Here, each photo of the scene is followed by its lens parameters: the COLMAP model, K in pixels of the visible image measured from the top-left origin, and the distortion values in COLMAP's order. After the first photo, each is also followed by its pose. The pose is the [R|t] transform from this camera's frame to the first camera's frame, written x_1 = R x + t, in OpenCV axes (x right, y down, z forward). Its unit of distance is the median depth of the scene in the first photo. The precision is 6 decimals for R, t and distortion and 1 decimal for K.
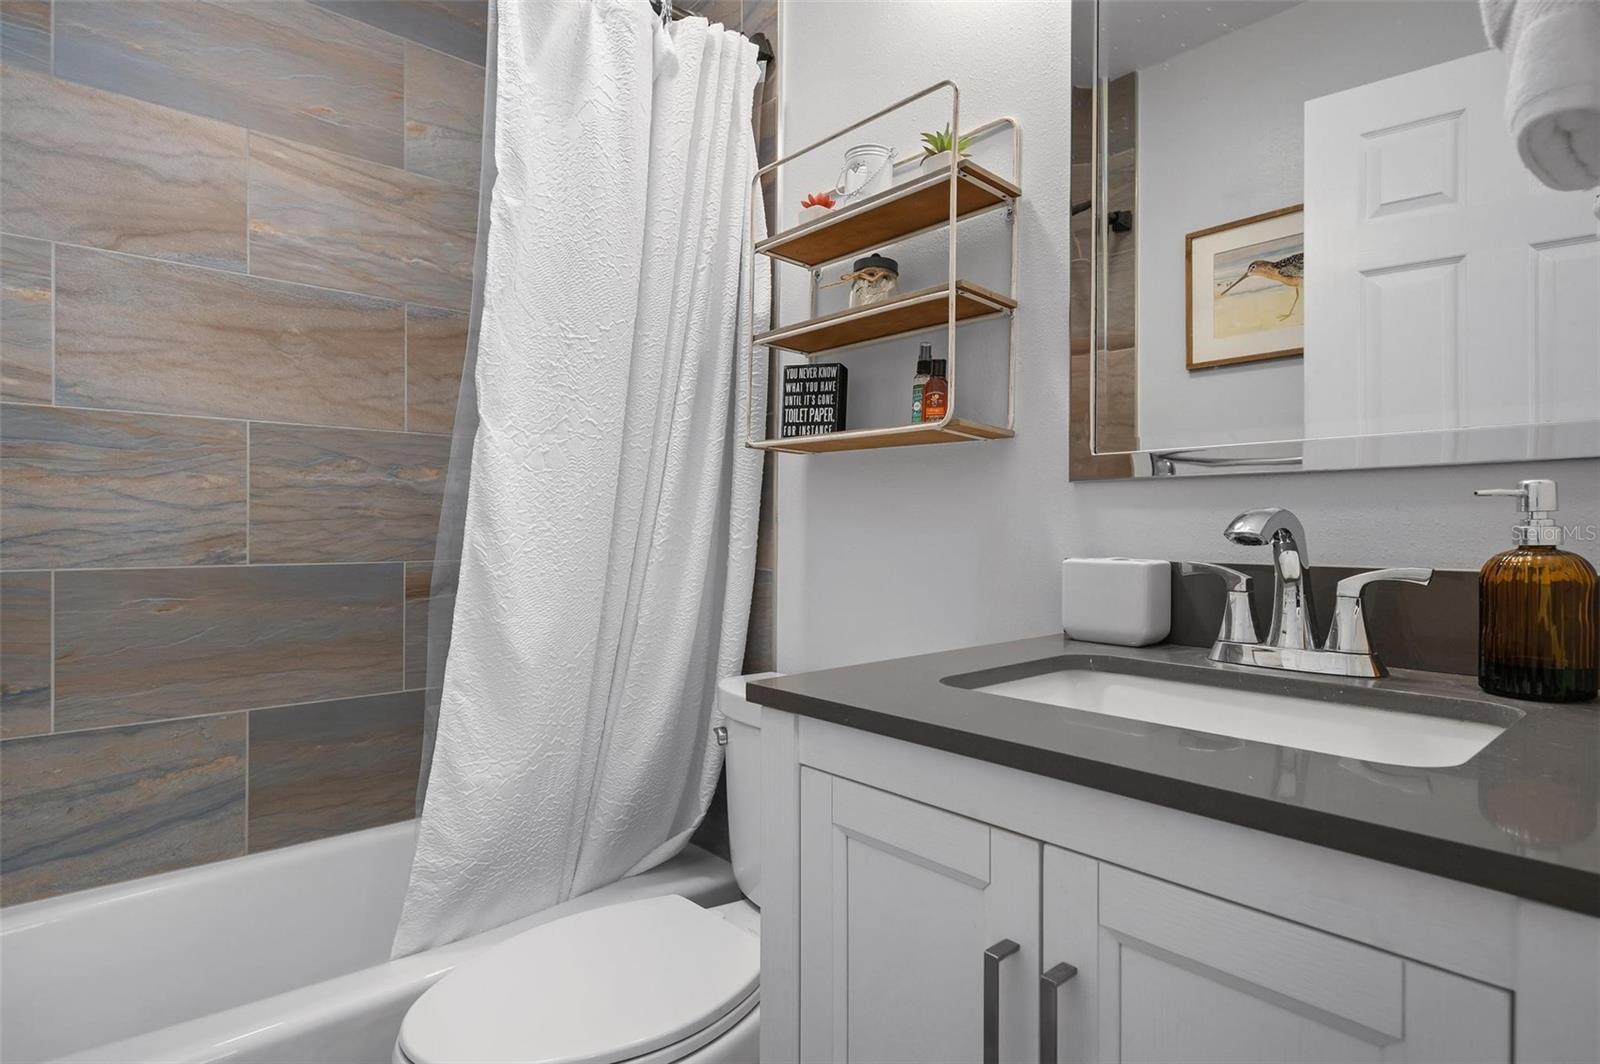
lens RADIAL K [[822.7, 0, 792.9], [0, 822.7, 537.0], [0, 0, 1]] dist [0.006738, -0.006077]
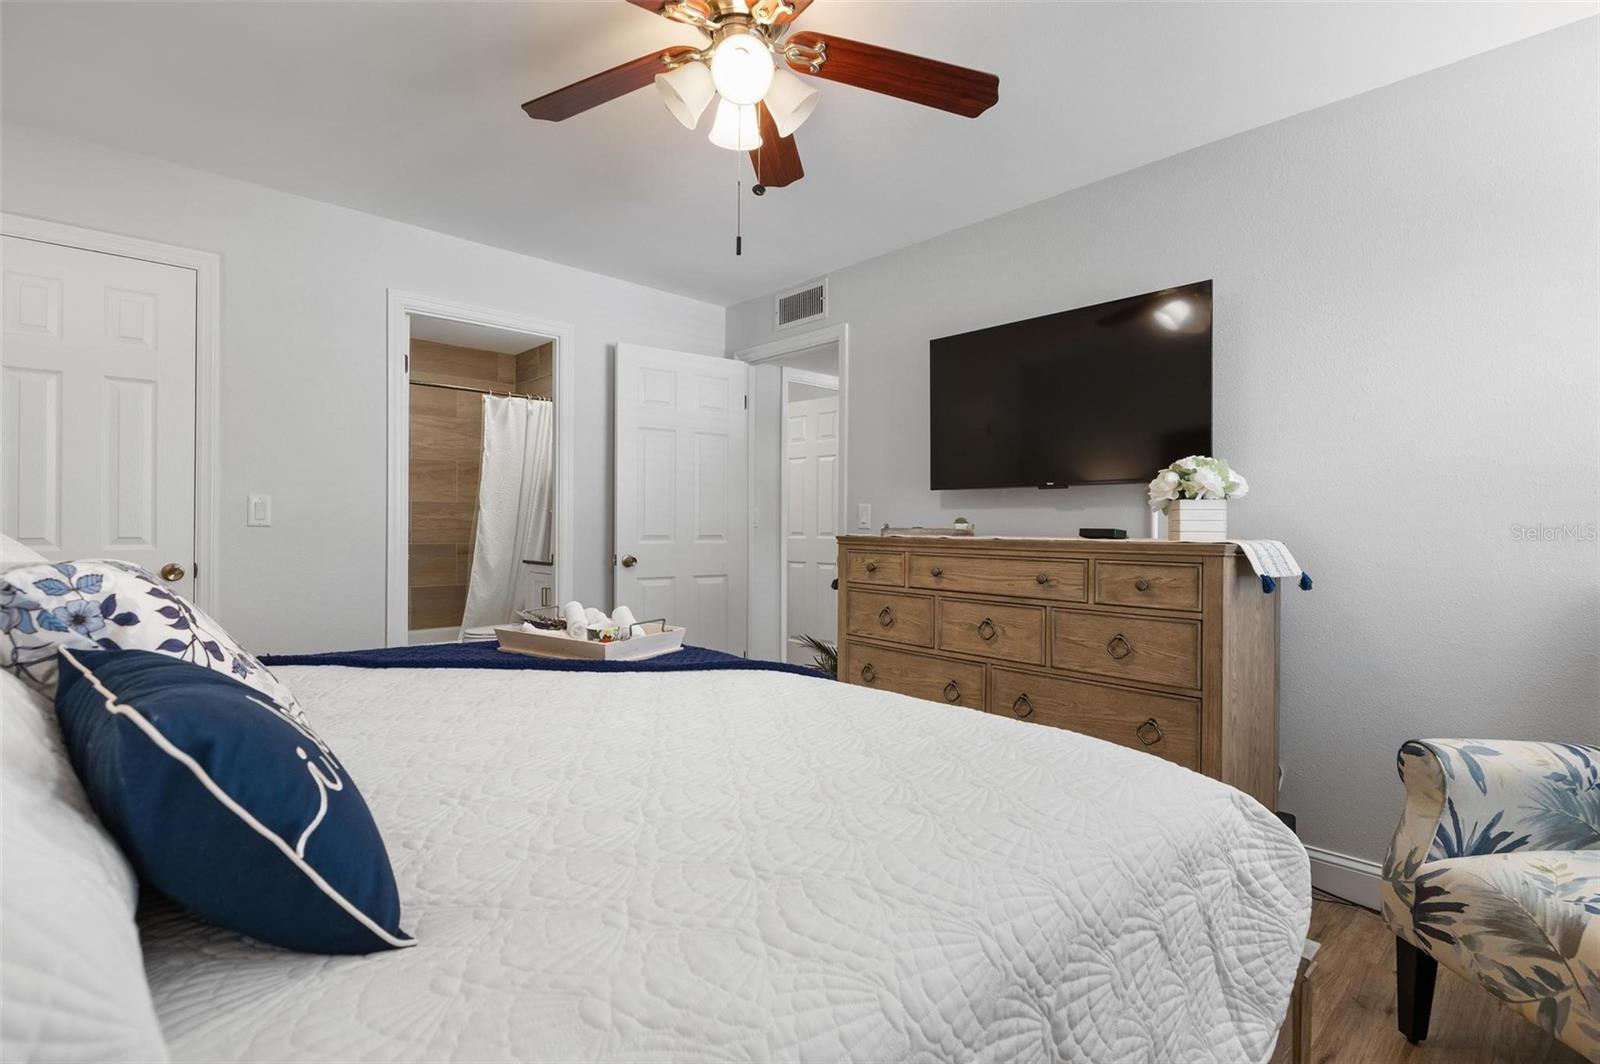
lens RADIAL K [[755.9, 0, 801.2], [0, 755.9, 529.0], [0, 0, 1]] dist [-0.013714, -0.000246]
pose [[0.999381, 0.001894, 0.035130, 0.771060], [-0.002122, 0.999977, 0.006432, -0.045559], [-0.035117, -0.006502, 0.999362, -1.995786]]
